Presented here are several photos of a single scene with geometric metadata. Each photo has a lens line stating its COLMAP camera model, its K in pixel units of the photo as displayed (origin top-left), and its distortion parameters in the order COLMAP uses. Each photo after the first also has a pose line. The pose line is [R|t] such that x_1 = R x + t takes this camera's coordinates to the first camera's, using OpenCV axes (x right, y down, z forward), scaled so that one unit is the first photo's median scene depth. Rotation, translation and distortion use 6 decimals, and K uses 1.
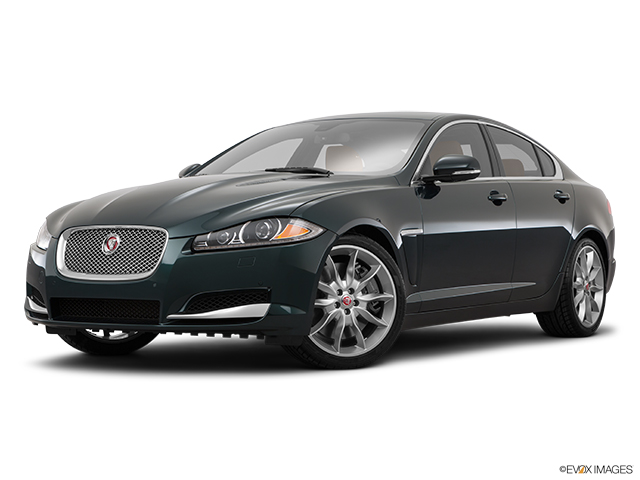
lens RADIAL K [[1154.7, 0, 321.6], [0, 1154.7, 237.8], [0, 0, 1]] dist [0.061427, 0.000000]
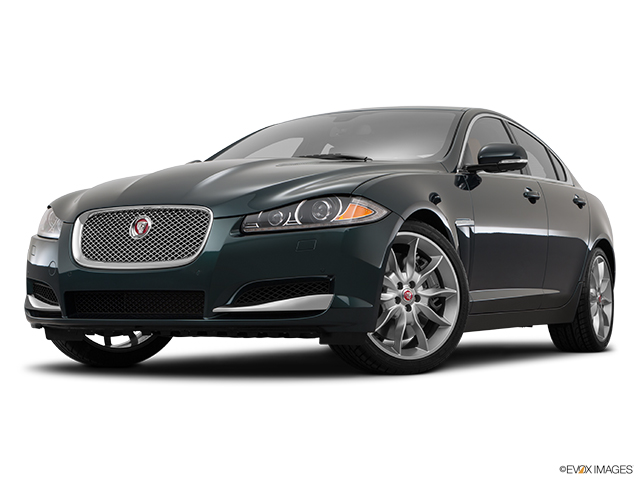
lens RADIAL K [[1111.3, 0, 316.6], [0, 1111.3, 240.7], [0, 0, 1]] dist [0.145841, 0.000000]
pose [[0.997592, 0.002766, 0.069295, -0.104751], [-0.000466, 0.999449, -0.033185, 0.040877], [-0.069348, 0.033072, 0.997044, 0.163134]]
